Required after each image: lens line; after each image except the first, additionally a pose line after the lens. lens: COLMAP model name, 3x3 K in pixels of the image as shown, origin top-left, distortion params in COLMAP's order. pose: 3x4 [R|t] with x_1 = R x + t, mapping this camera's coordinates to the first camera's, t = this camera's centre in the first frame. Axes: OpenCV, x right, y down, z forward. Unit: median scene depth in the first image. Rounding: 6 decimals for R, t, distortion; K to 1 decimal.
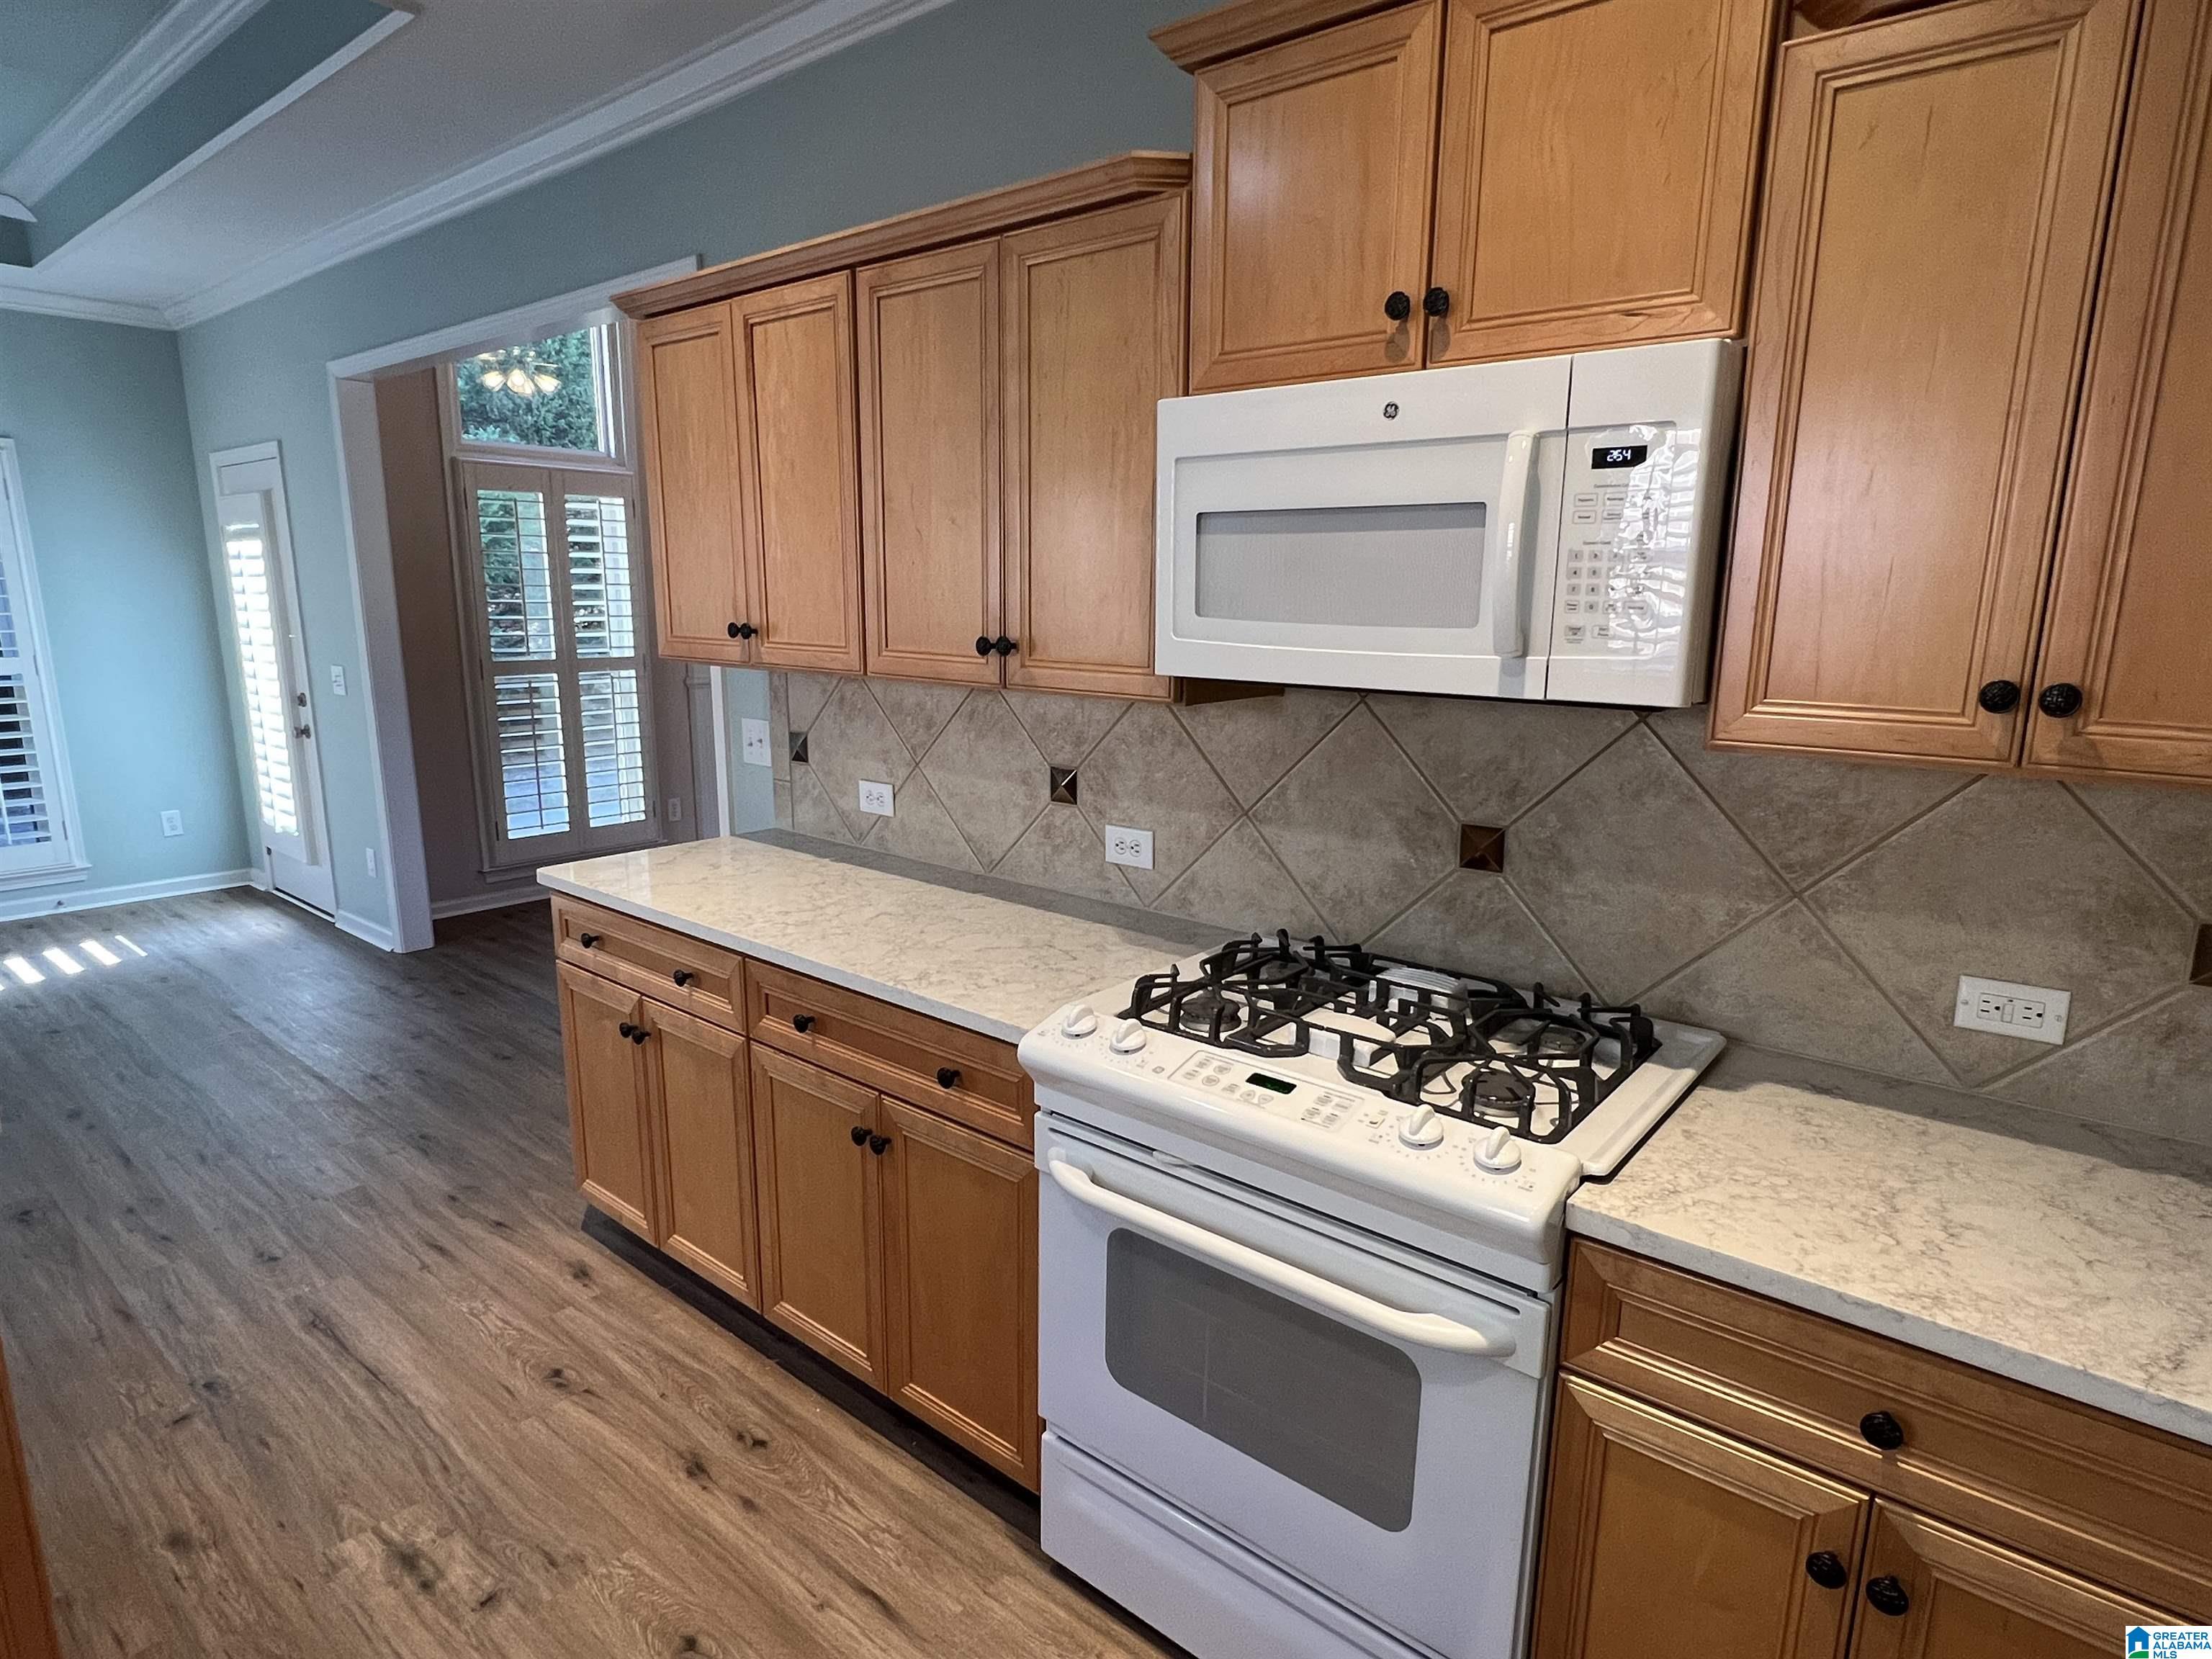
lens RADIAL K [[1213.1, 0, 1097.4], [0, 1213.1, 842.4], [0, 0, 1]] dist [-0.005326, 0.002011]
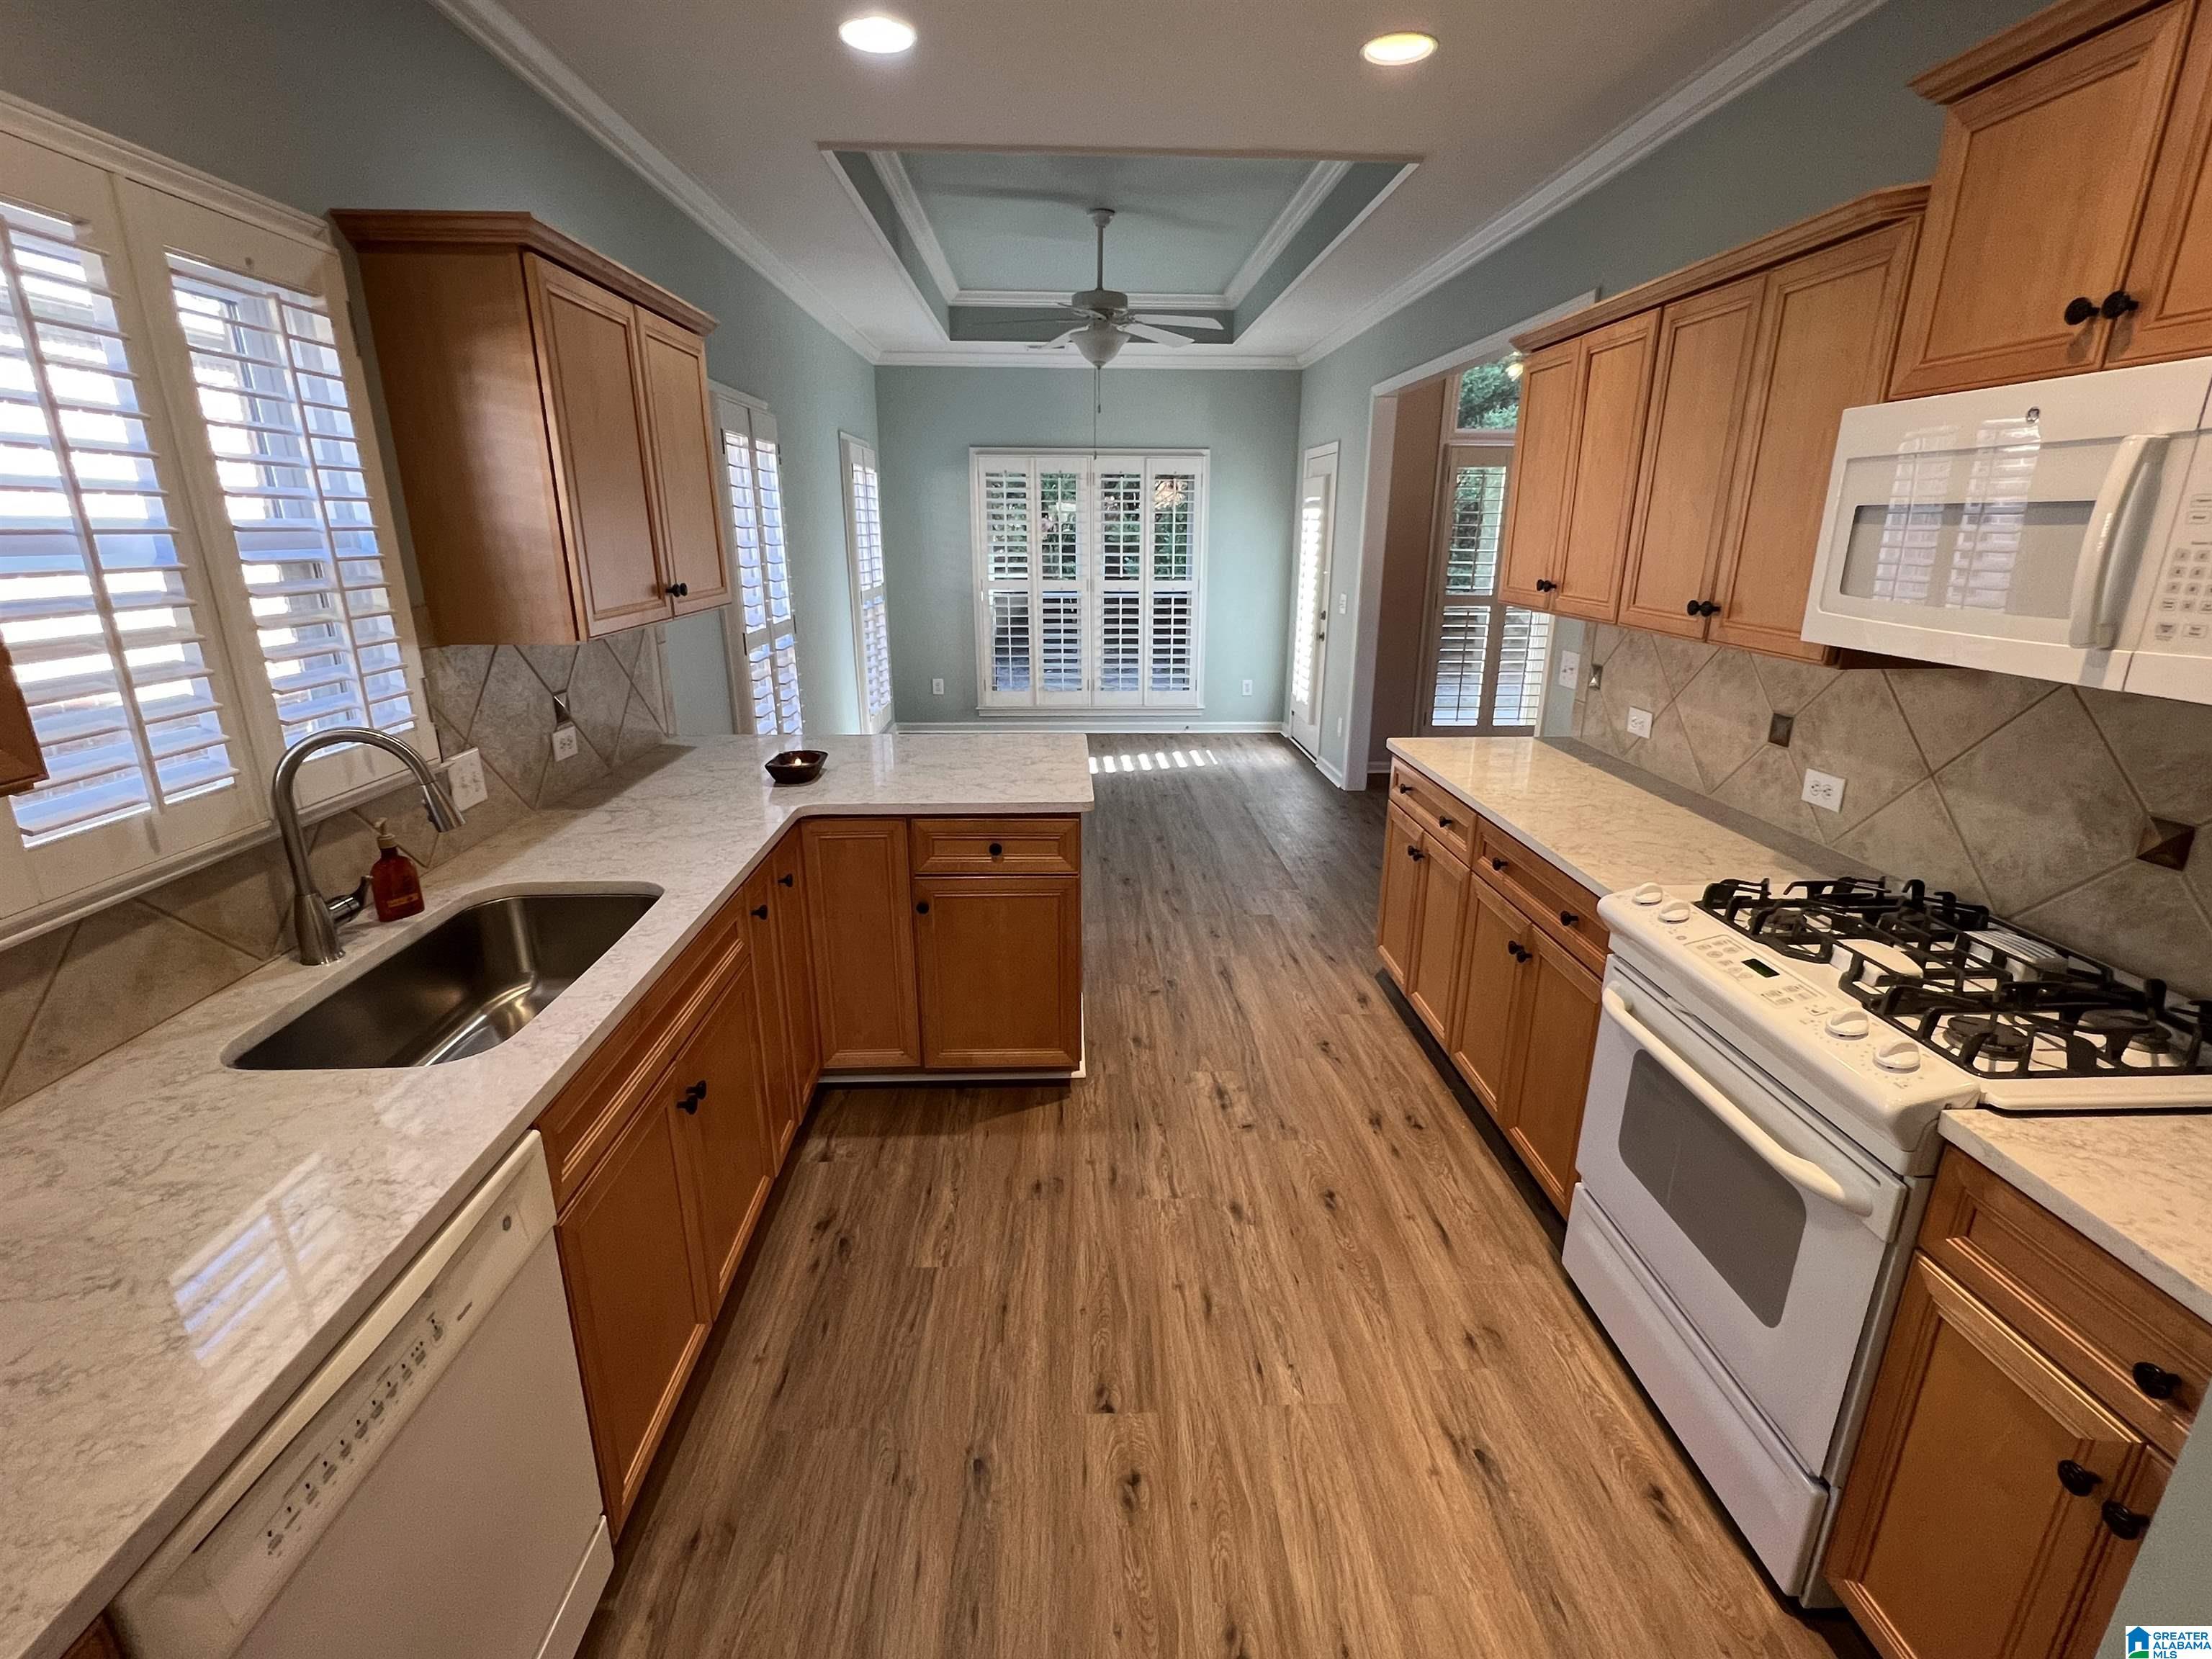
lens RADIAL K [[986.9, 0, 1099.2], [0, 986.9, 824.7], [0, 0, 1]] dist [-0.001467, 0.000222]
pose [[0.670242, 0.208062, -0.712380, 0.287109], [-0.148781, 0.978080, 0.145684, 0.002149], [0.727076, 0.008345, 0.686506, -0.167822]]
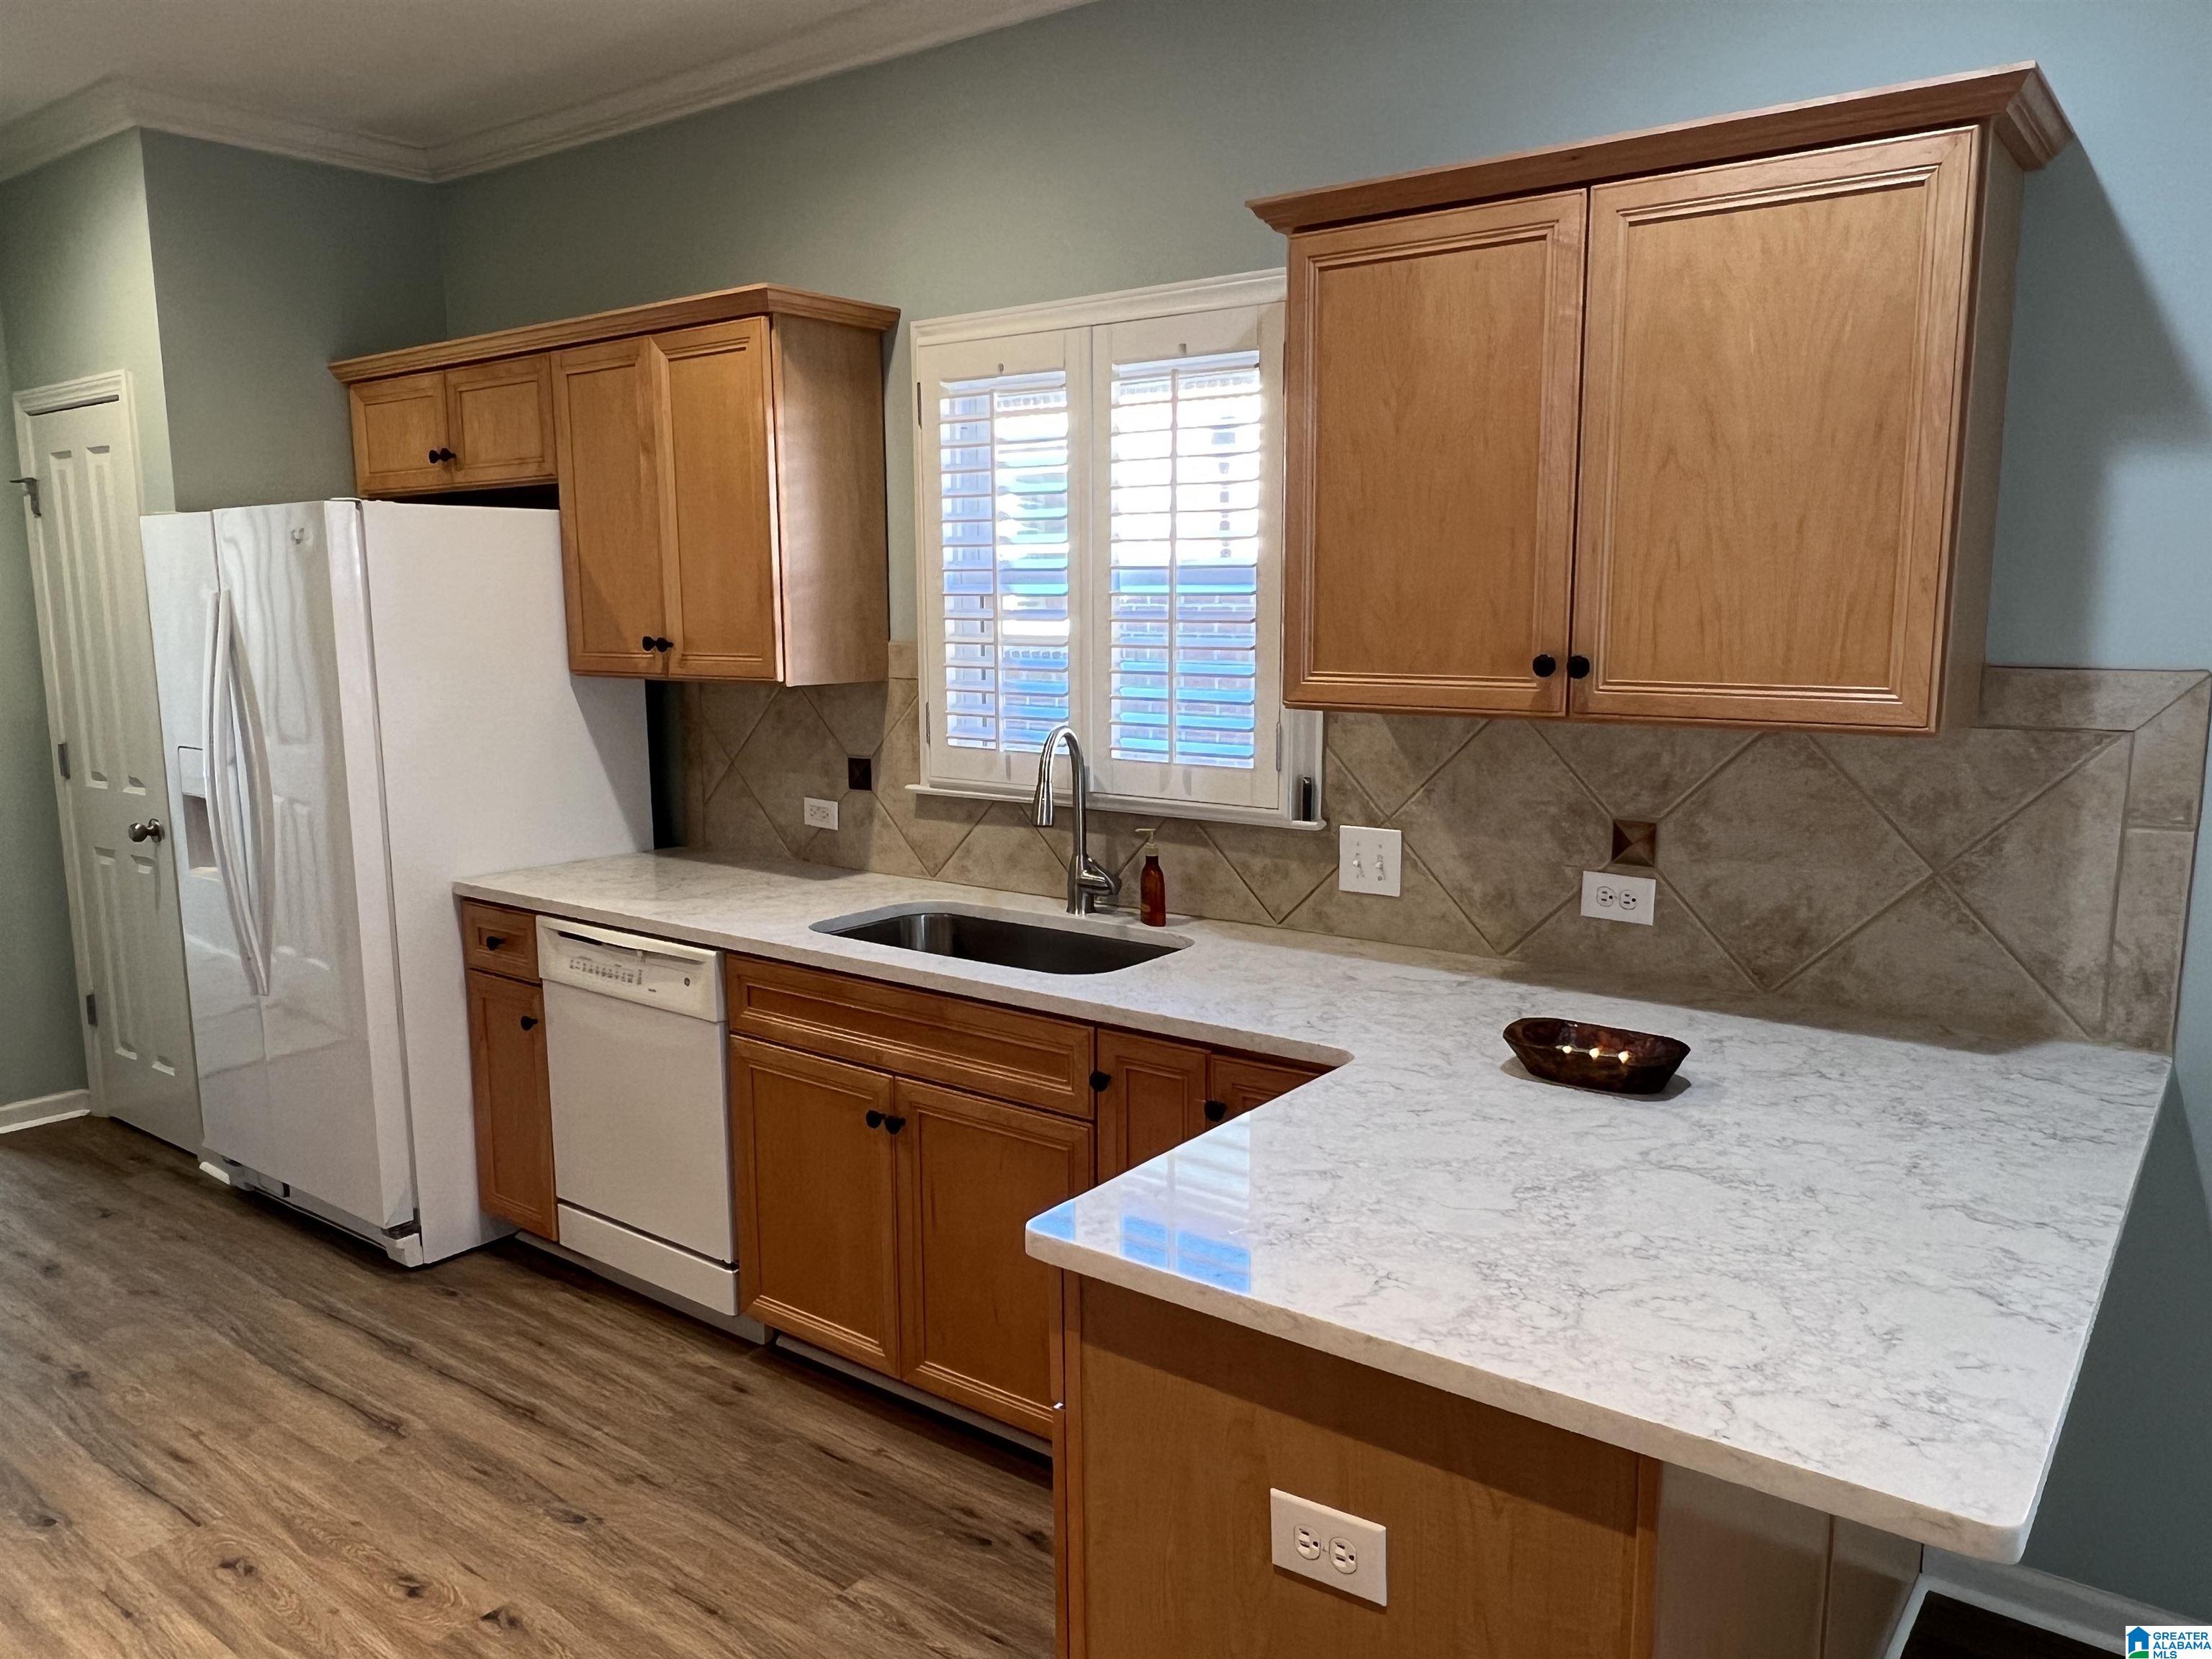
lens RADIAL K [[1576.3, 0, 1106.0], [0, 1576.3, 840.2], [0, 0, 1]] dist [-0.001676, 0.001006]
pose [[-0.998128, 0.001577, -0.061140, -0.702606], [-0.020322, 0.934318, 0.355862, -0.331076], [0.057685, 0.356438, -0.932536, 1.504028]]
